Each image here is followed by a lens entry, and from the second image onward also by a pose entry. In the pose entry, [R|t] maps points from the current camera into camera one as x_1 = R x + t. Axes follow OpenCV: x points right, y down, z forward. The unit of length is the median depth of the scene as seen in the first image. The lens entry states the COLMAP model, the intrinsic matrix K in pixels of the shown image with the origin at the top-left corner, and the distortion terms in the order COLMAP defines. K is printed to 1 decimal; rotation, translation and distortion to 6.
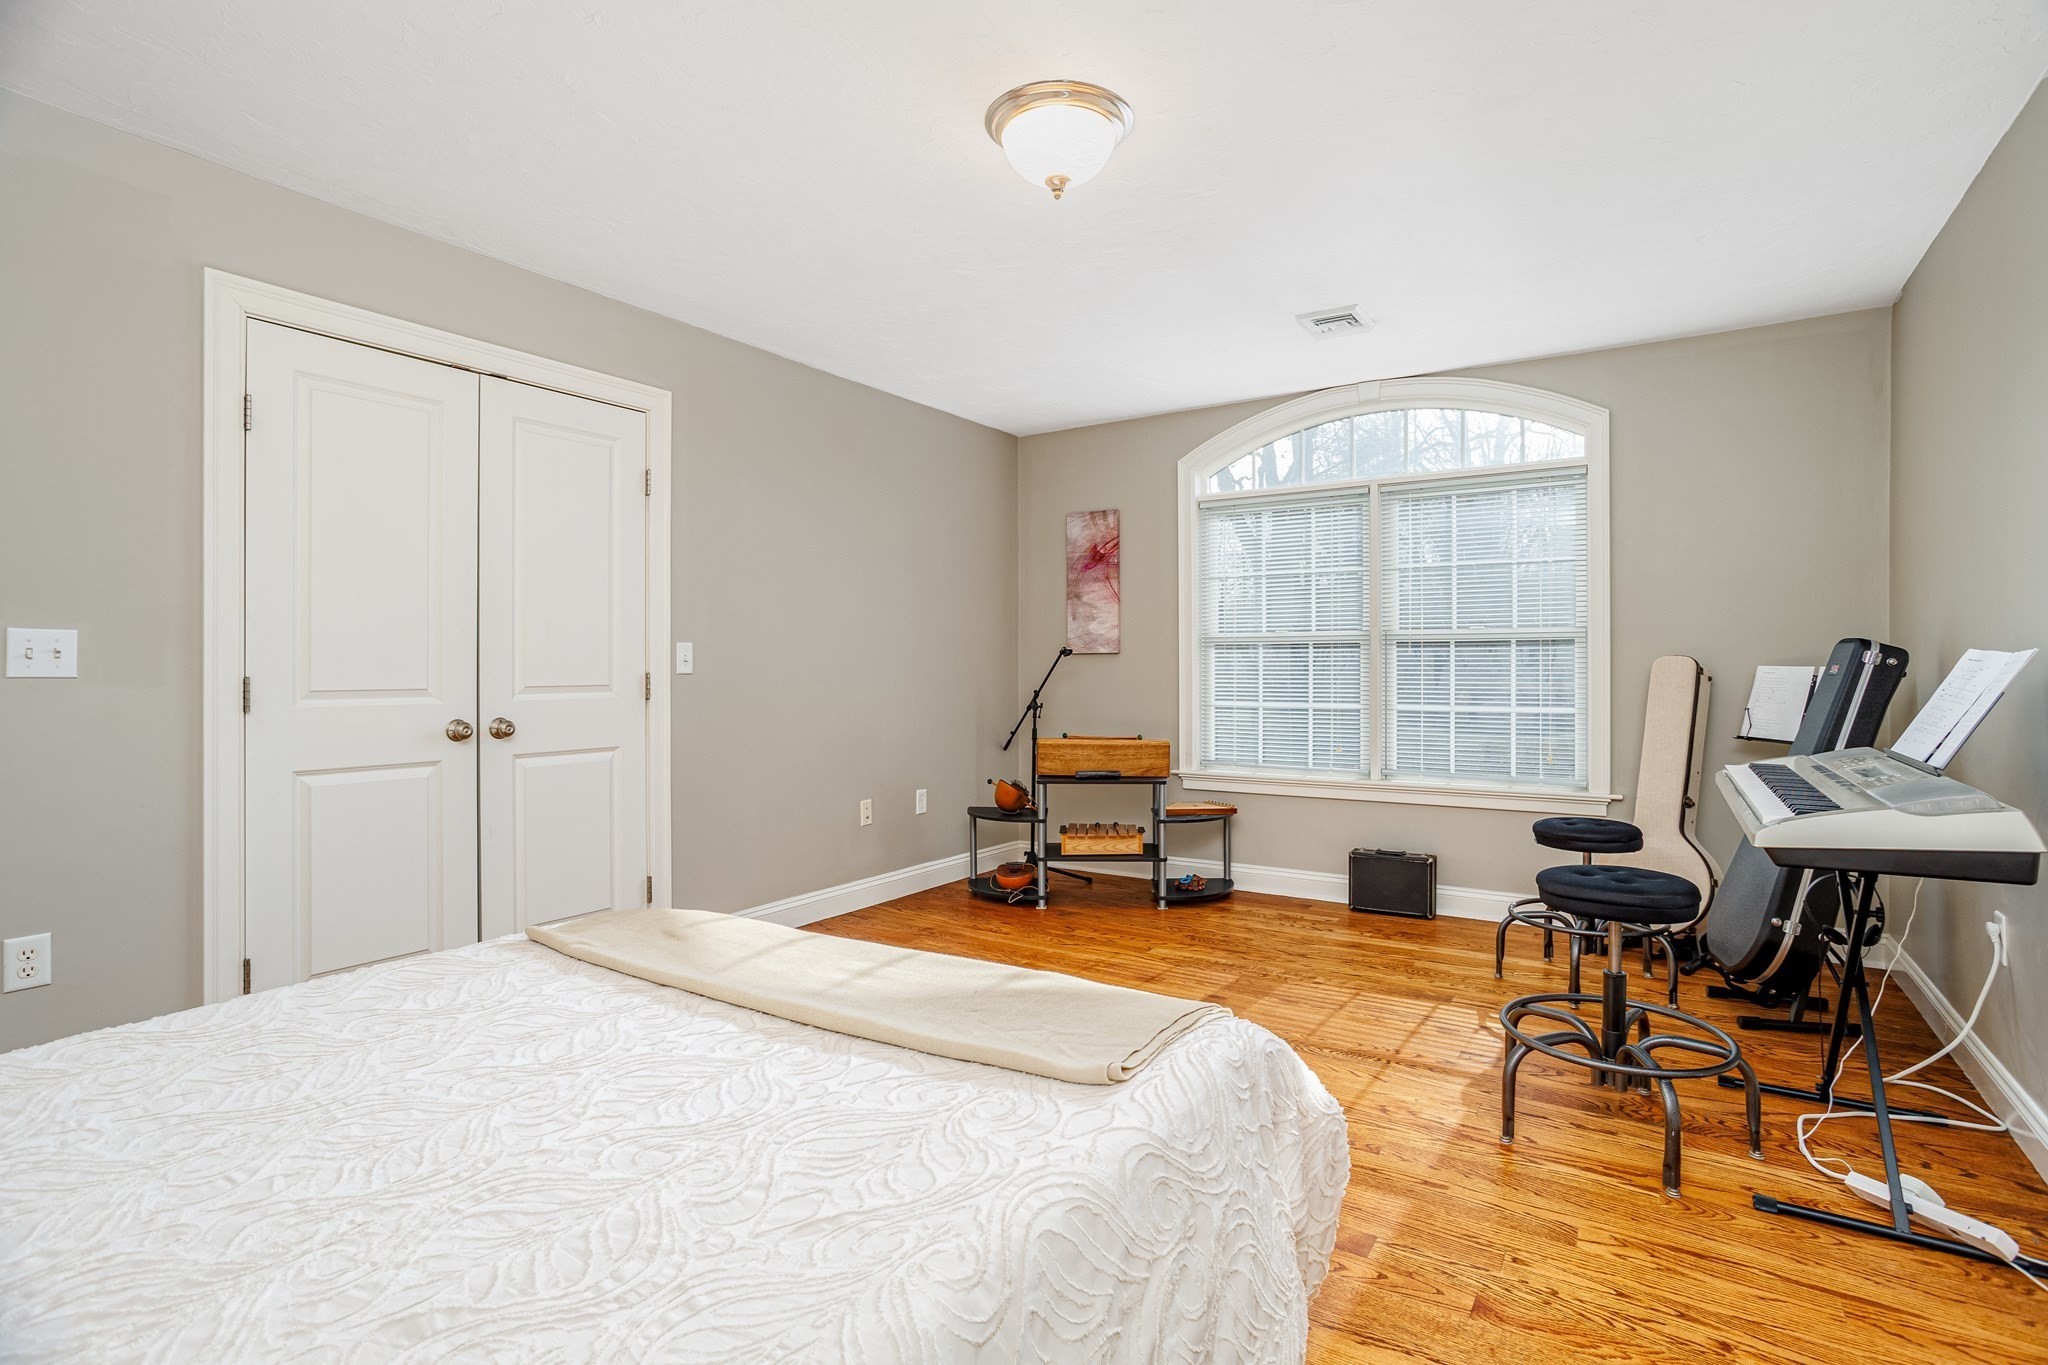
lens RADIAL K [[999.0, 0, 1034.3], [0, 999.0, 676.3], [0, 0, 1]] dist [-0.020811, 0.002896]
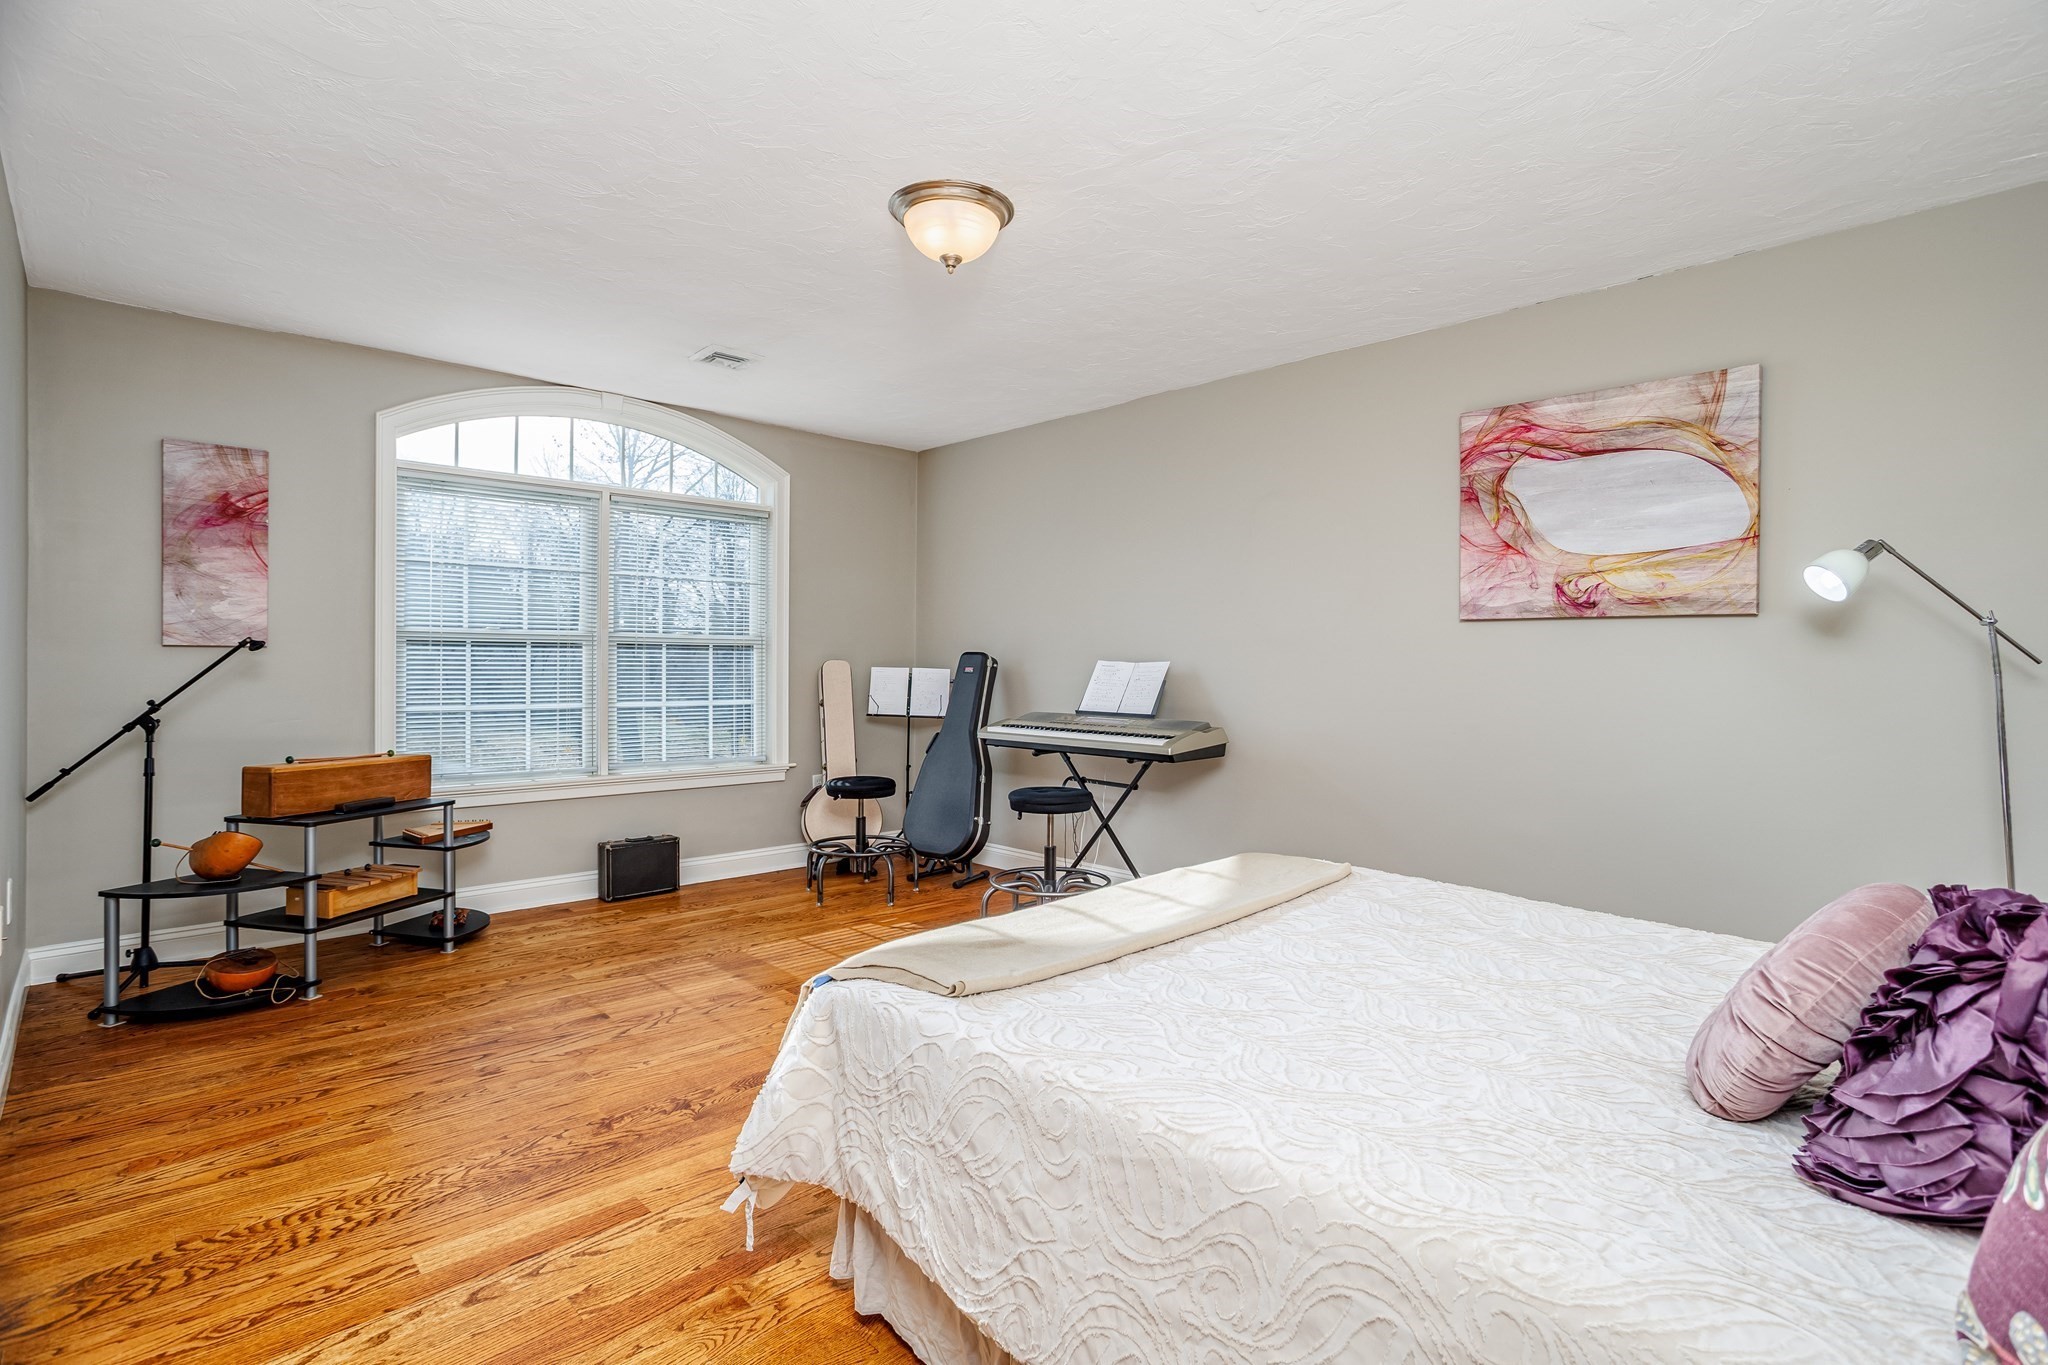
lens RADIAL K [[999.0, 0, 1031.6], [0, 999.0, 674.9], [0, 0, 1]] dist [-0.020811, 0.002896]
pose [[0.233479, -0.004285, 0.972352, -0.565444], [0.005544, 0.999980, 0.003075, -0.001802], [-0.972346, 0.004673, 0.233498, 0.322044]]
